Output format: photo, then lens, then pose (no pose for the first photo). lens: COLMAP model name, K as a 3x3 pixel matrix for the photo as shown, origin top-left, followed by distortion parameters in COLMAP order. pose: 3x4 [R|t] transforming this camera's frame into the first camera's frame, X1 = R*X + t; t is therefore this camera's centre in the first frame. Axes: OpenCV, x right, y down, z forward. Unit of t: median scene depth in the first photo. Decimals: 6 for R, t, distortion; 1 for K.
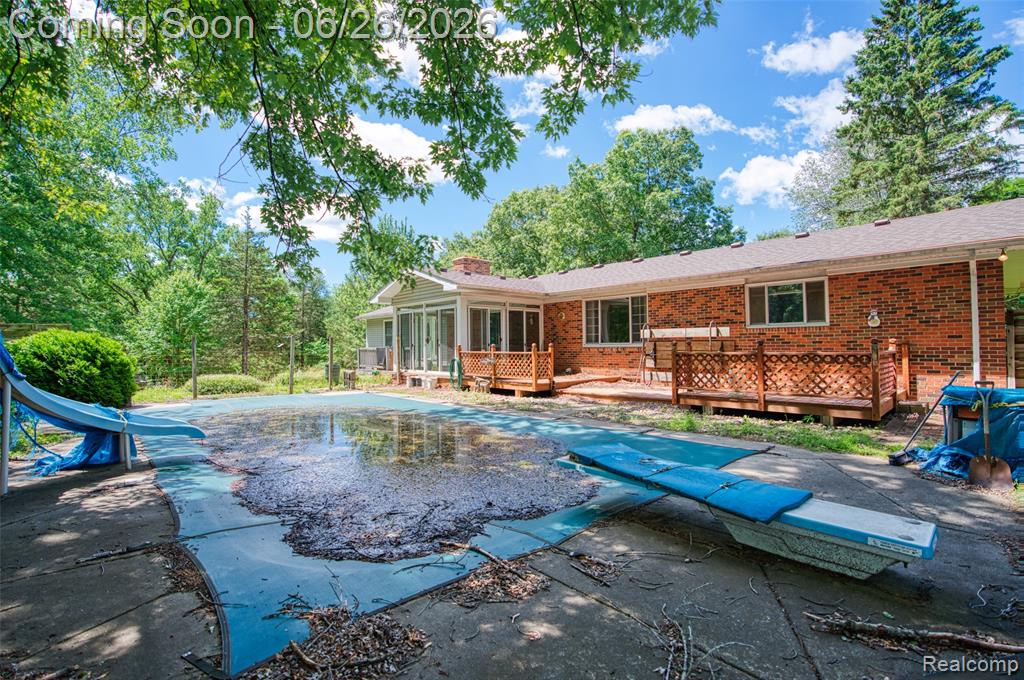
lens RADIAL K [[473.2, 0, 511.3], [0, 473.2, 342.8], [0, 0, 1]] dist [-0.031230, 0.001845]
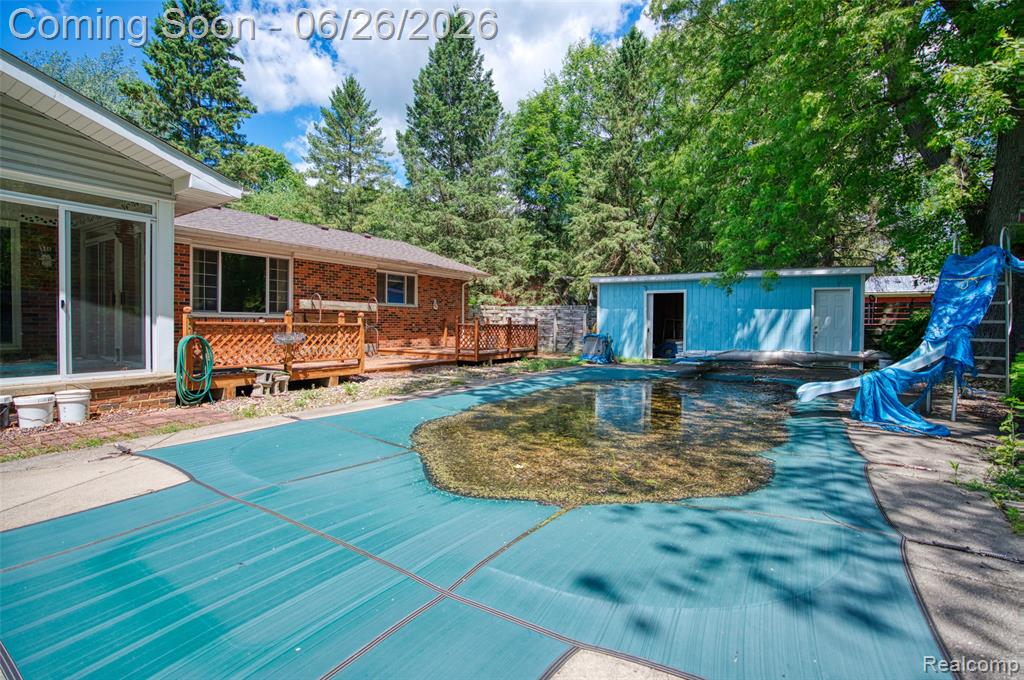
lens RADIAL K [[473.2, 0, 502.6], [0, 473.2, 337.7], [0, 0, 1]] dist [-0.031230, 0.001845]
pose [[-0.251935, -0.022532, 0.967482, -0.700226], [-0.015581, 0.999694, 0.019225, 0.022326], [-0.967619, -0.010231, -0.252209, 0.888539]]
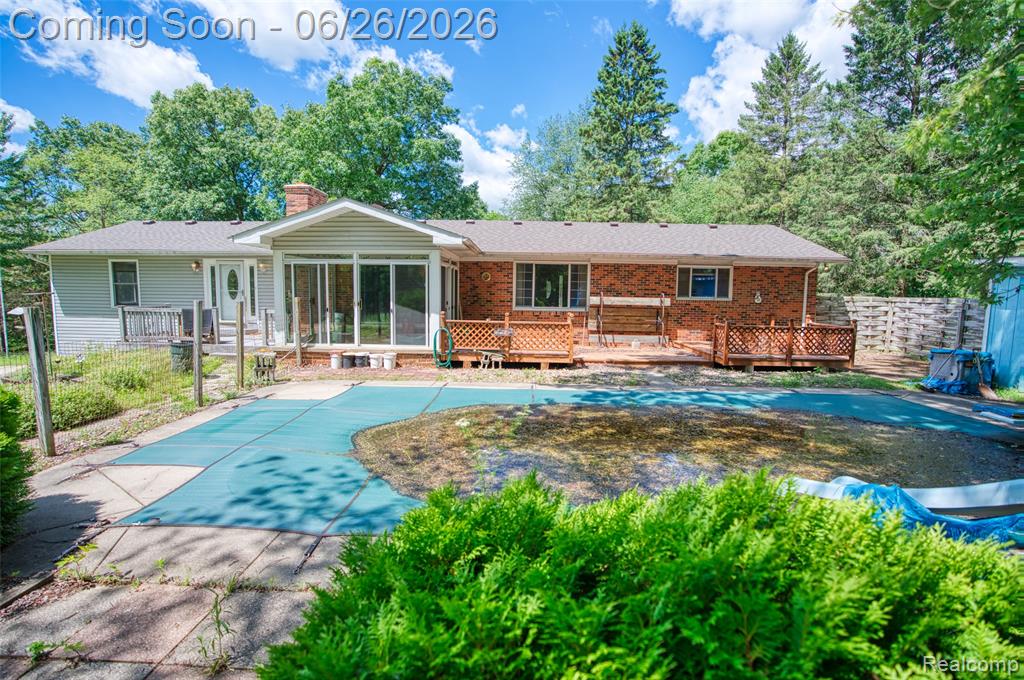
lens RADIAL K [[473.2, 0, 509.6], [0, 473.2, 337.6], [0, 0, 1]] dist [-0.031230, 0.001845]
pose [[0.688444, -0.054778, 0.723218, -0.677997], [-0.028255, 0.994361, 0.102212, -0.041641], [-0.724739, -0.090802, 0.683014, 0.392537]]
